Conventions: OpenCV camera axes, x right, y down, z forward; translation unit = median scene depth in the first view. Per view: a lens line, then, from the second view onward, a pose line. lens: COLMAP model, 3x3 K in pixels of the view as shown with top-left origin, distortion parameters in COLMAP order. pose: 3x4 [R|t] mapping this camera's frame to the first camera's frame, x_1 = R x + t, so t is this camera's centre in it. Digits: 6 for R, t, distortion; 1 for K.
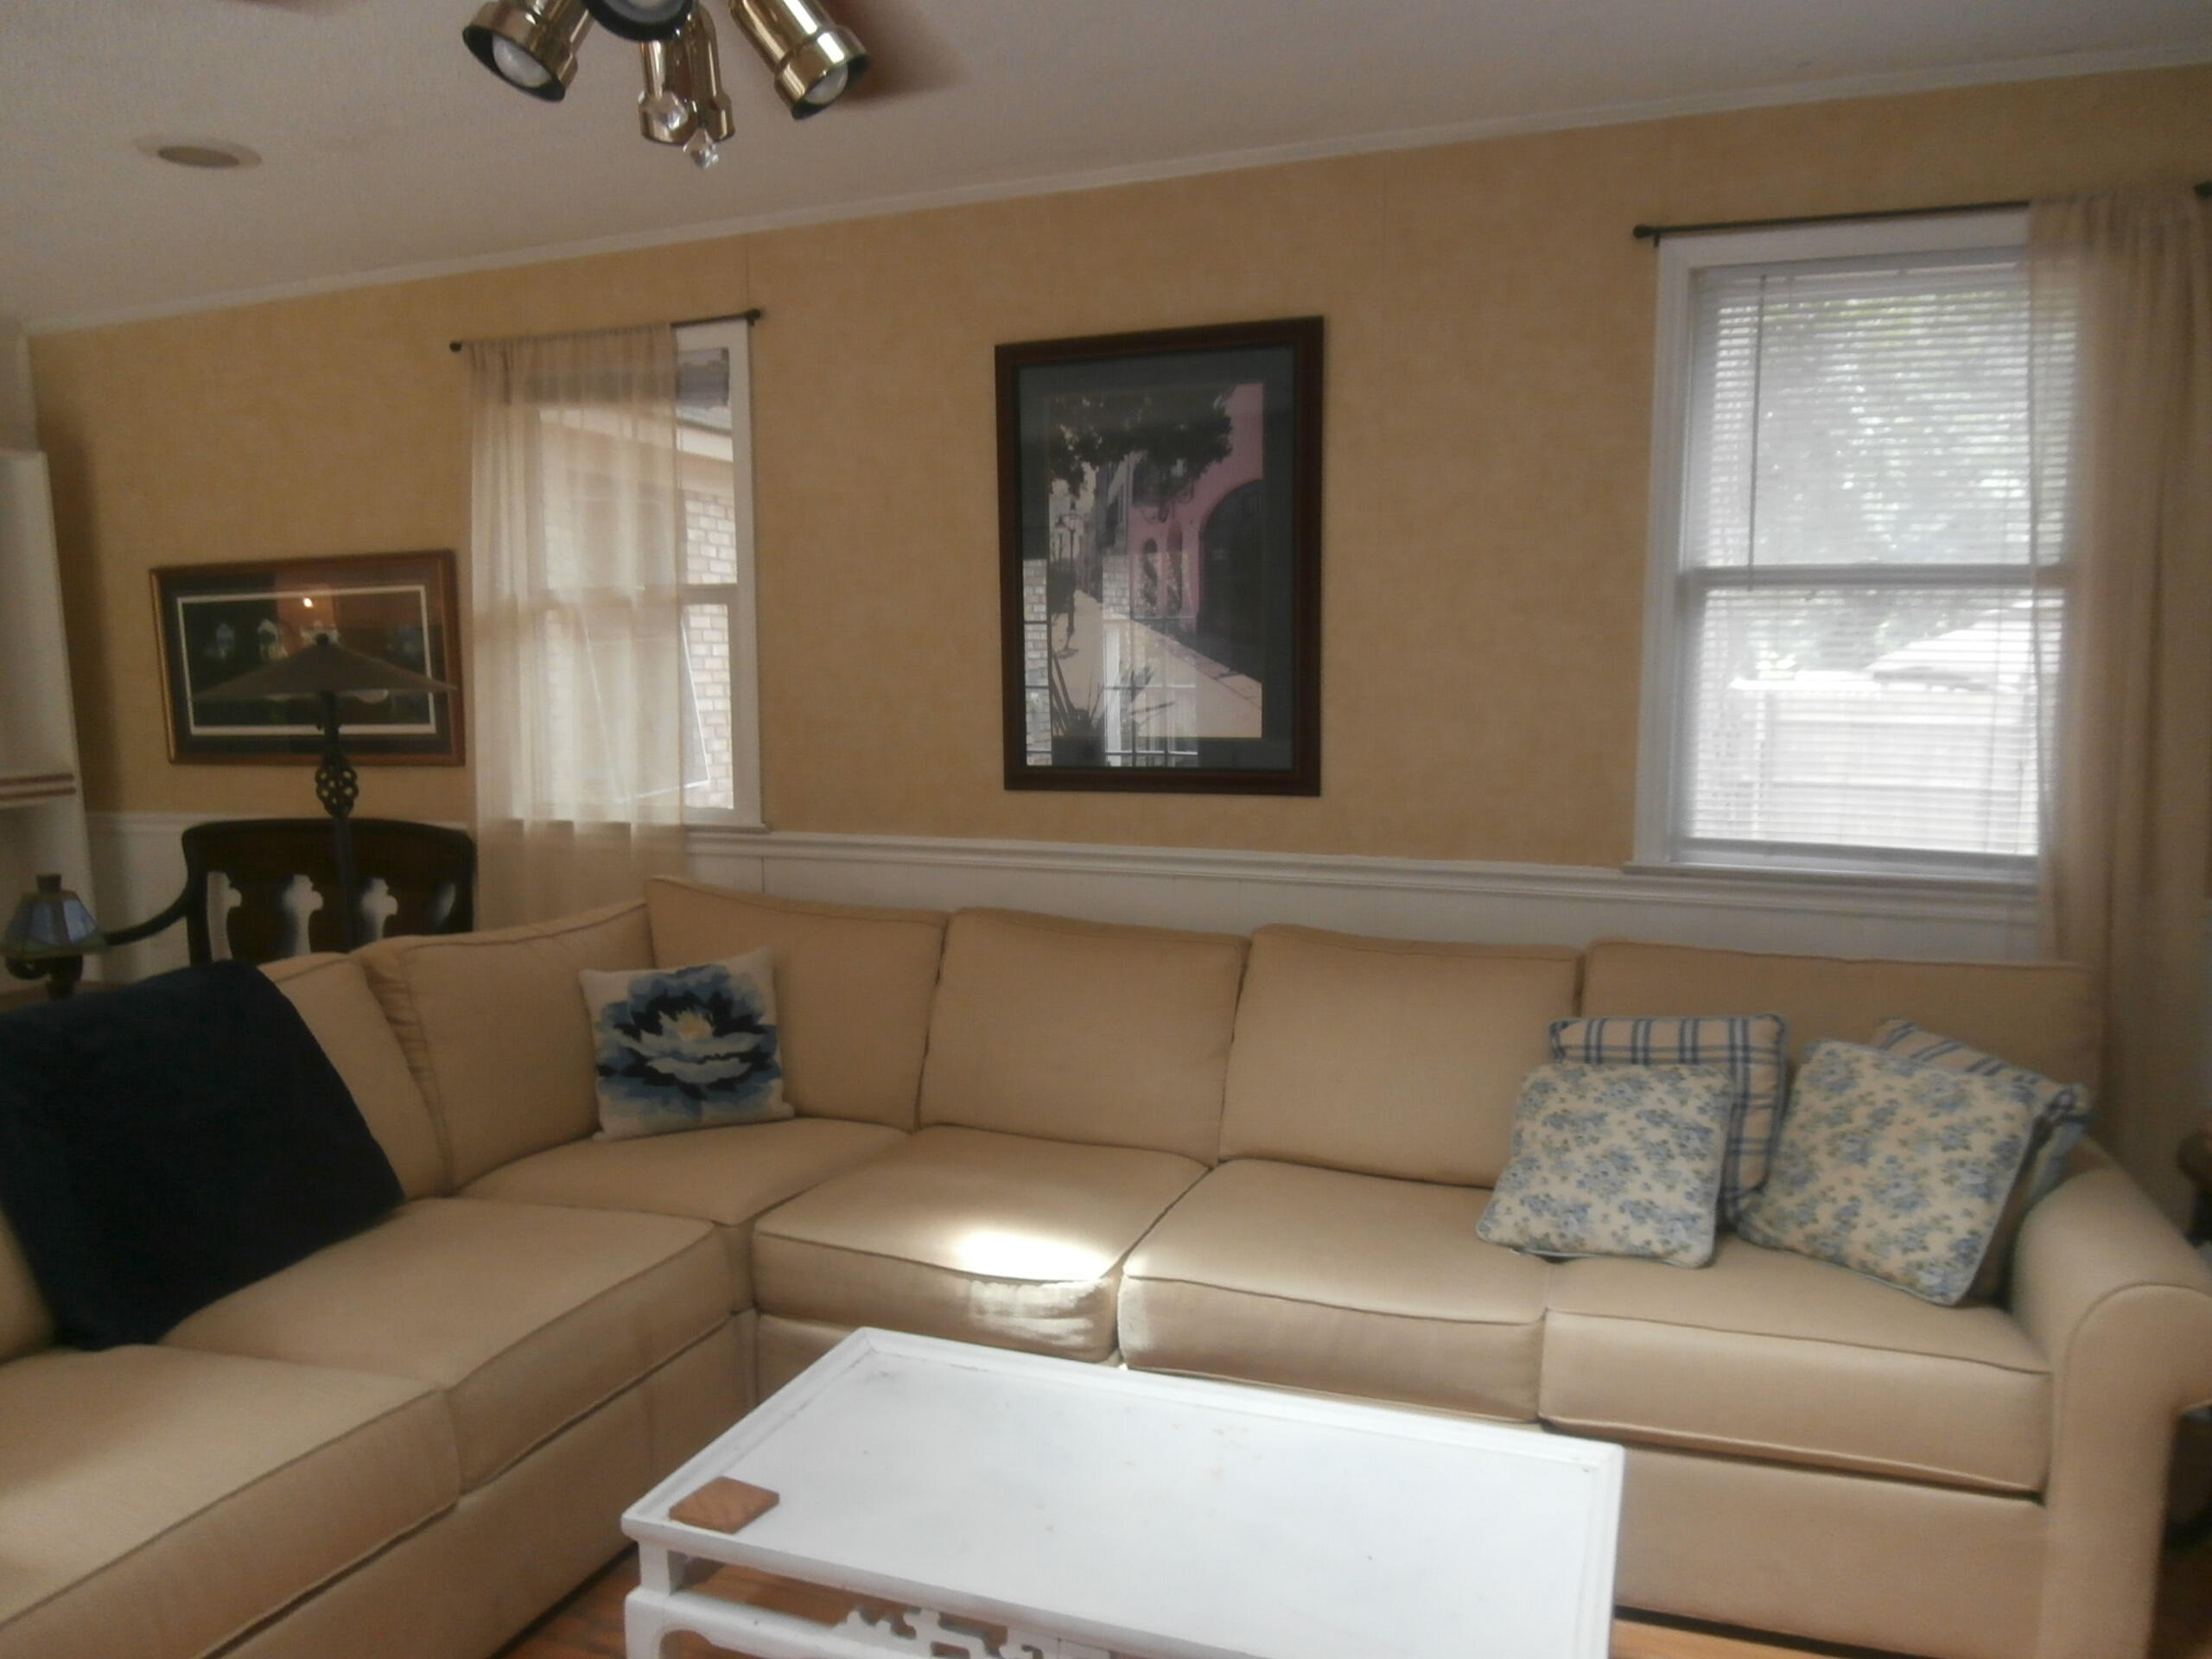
lens RADIAL K [[1593.3, 0, 1118.5], [0, 1593.3, 853.7], [0, 0, 1]] dist [-0.053601, 0.085562]
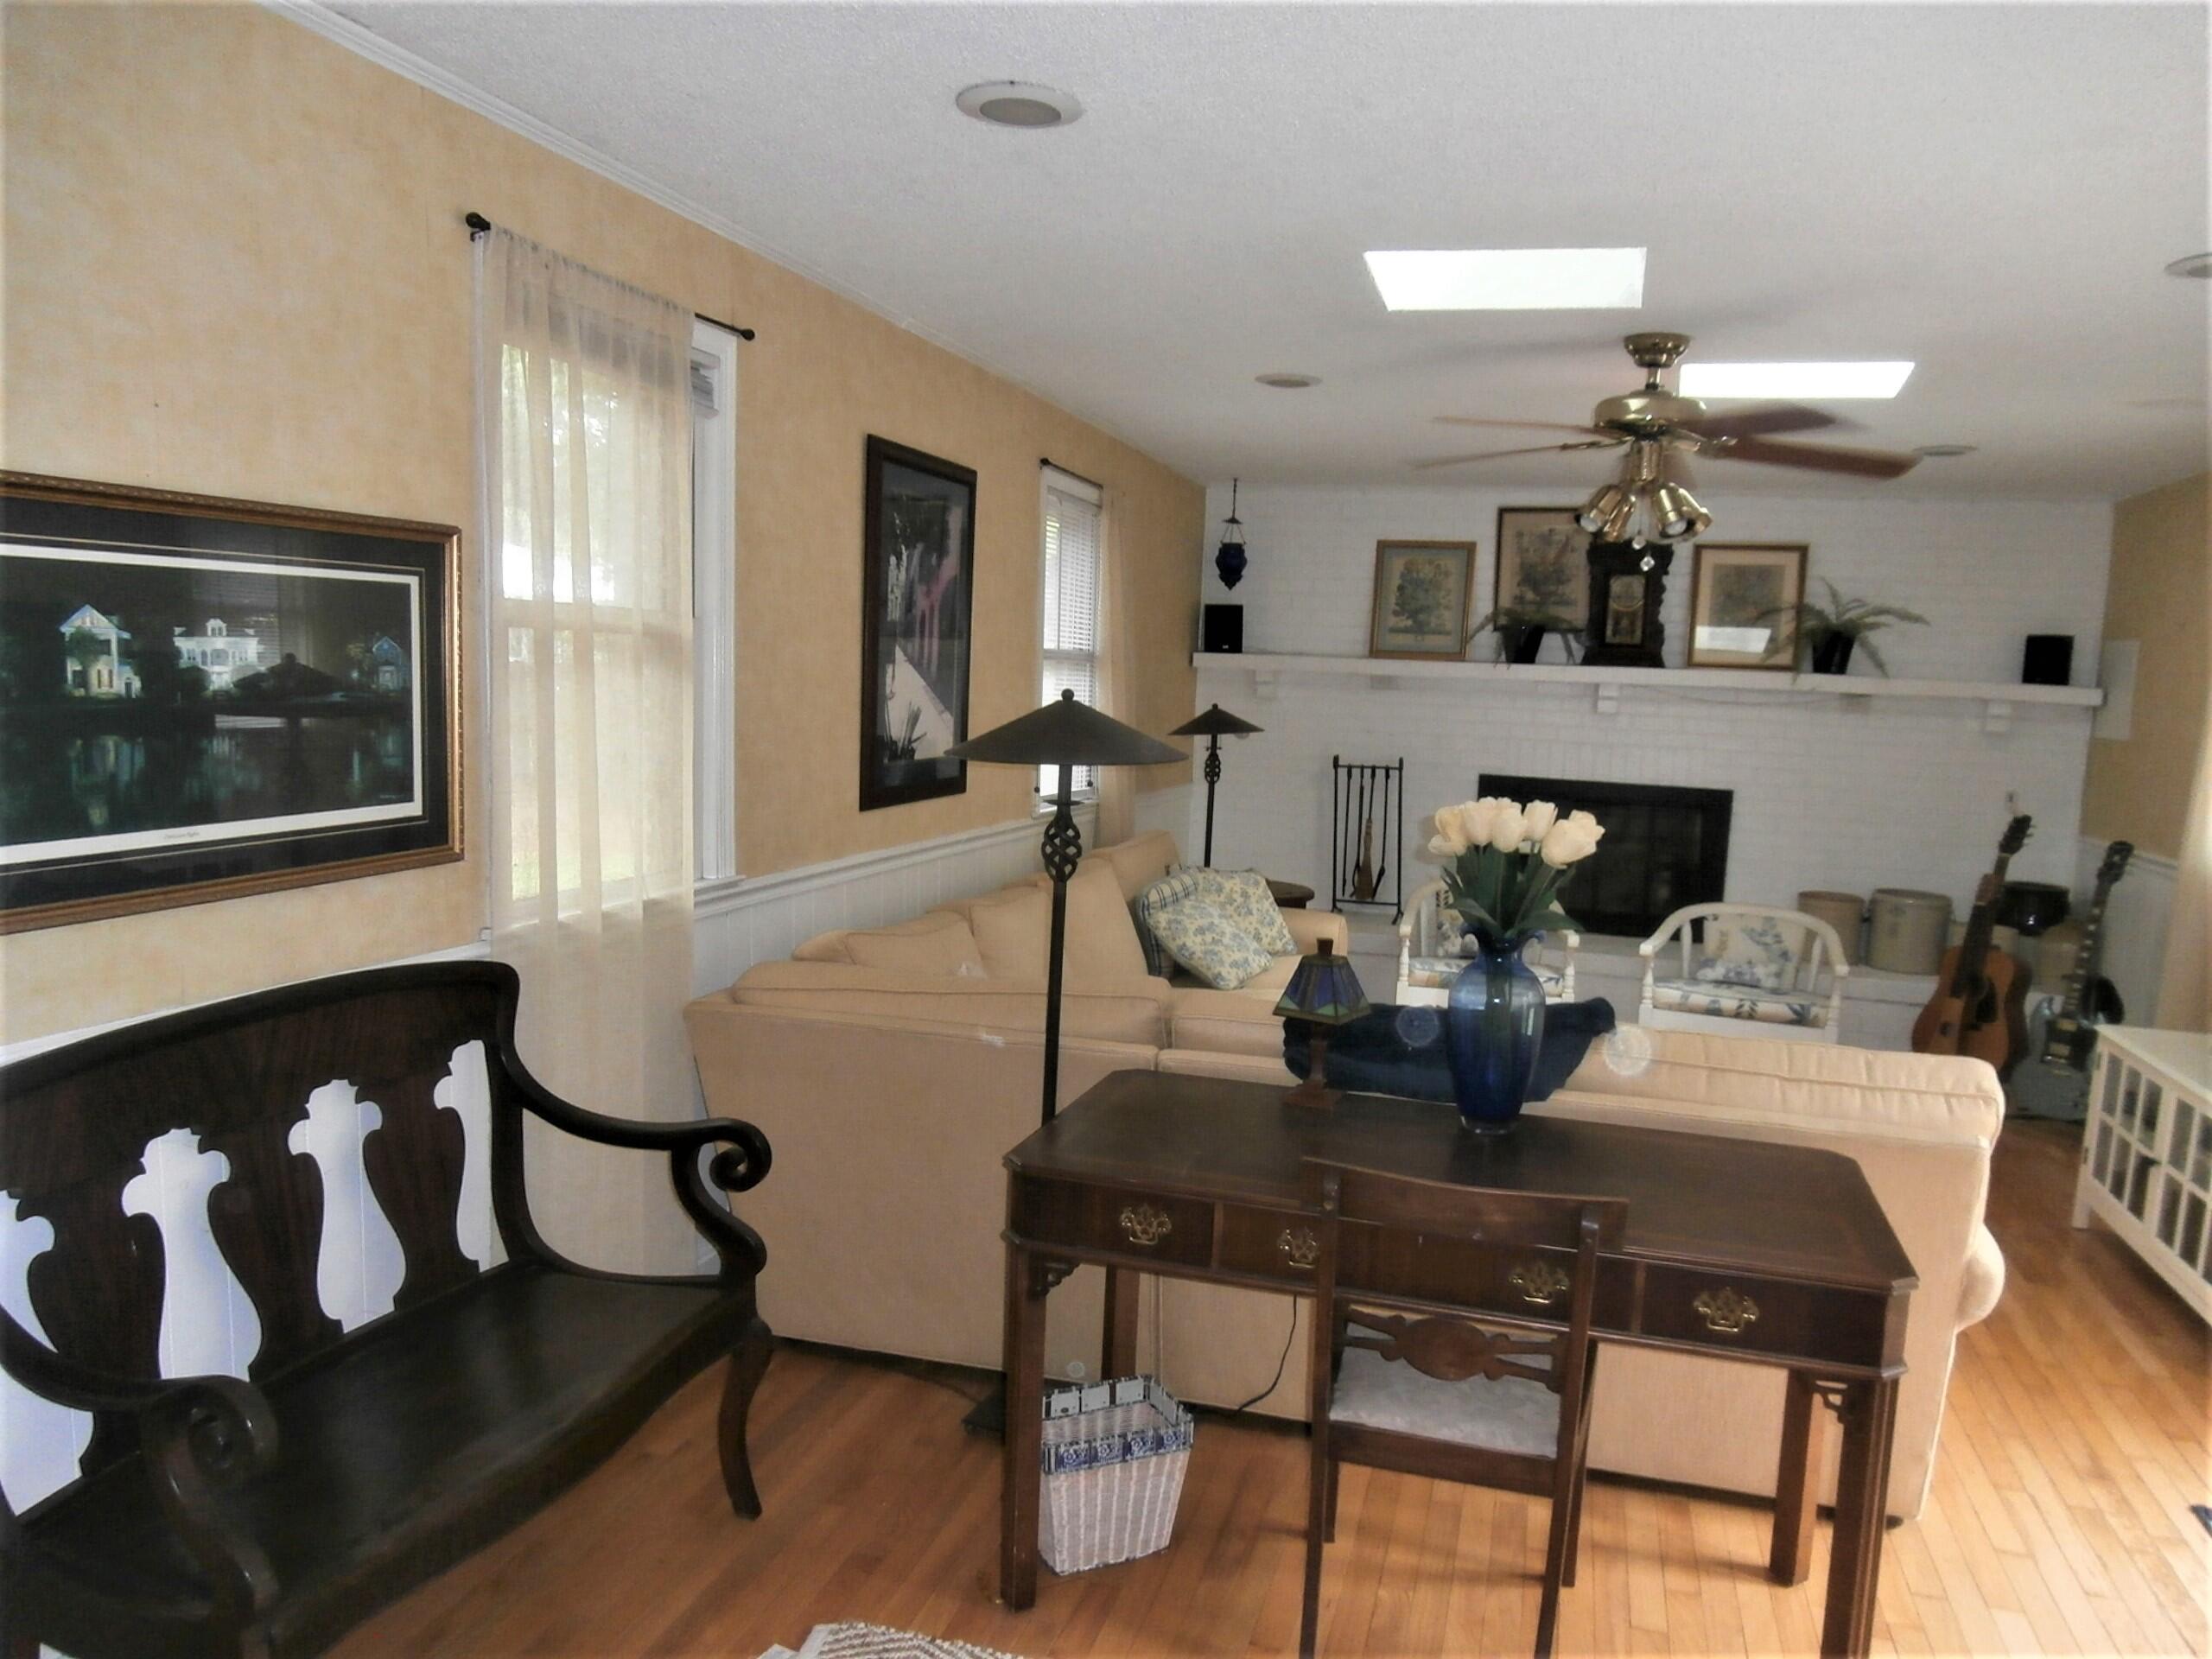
lens RADIAL K [[1595.2, 0, 1176.4], [0, 1595.2, 840.1], [0, 0, 1]] dist [-0.002211, 0.053696]
pose [[-0.108038, -0.101588, 0.988943, -1.435411], [0.085335, 0.990146, 0.111034, -0.146608], [-0.990477, 0.096387, -0.098305, 1.015183]]
